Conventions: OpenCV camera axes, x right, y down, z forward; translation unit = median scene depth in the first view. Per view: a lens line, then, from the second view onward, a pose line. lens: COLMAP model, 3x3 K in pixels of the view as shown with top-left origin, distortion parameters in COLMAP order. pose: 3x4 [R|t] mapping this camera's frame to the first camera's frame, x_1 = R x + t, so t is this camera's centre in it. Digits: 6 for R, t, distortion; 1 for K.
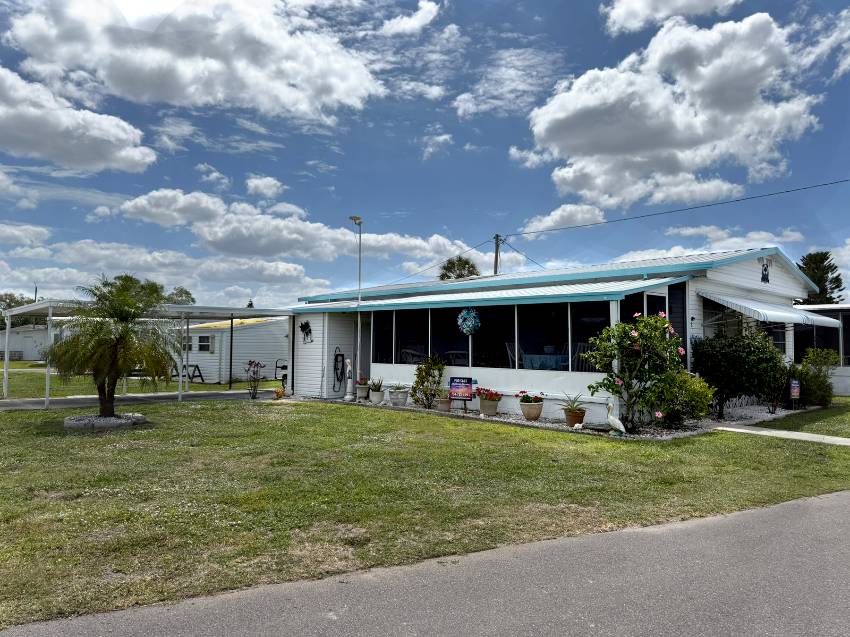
lens RADIAL K [[606.3, 0, 425.0], [0, 606.3, 318.5], [0, 0, 1]] dist [0.110860, -0.152910]
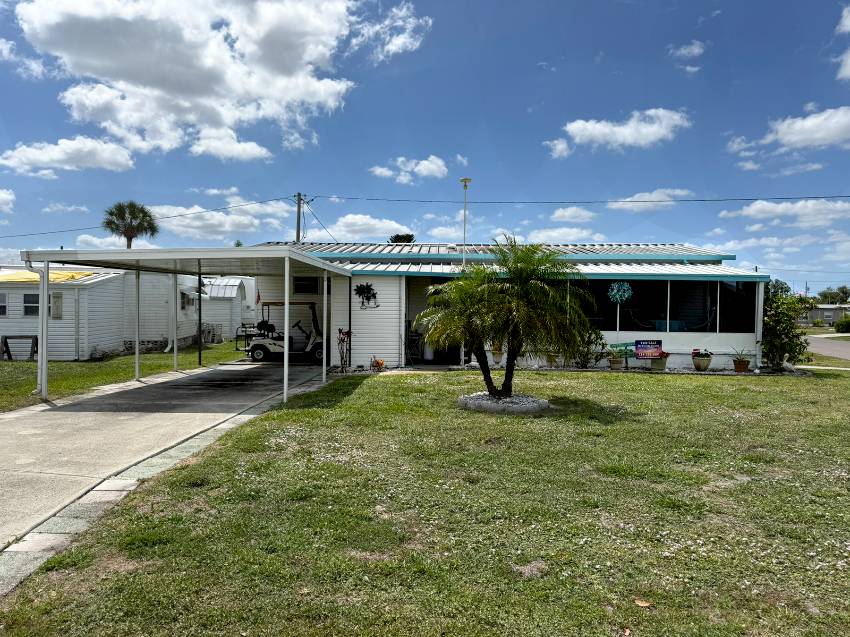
lens RADIAL K [[606.3, 0, 425.0], [0, 606.3, 318.5], [0, 0, 1]] dist [0.110860, -0.152910]
pose [[0.726215, -0.018841, 0.687209, -0.530630], [-0.035504, 0.997263, 0.064861, -0.004036], [-0.686550, -0.071501, 0.723558, 0.214352]]
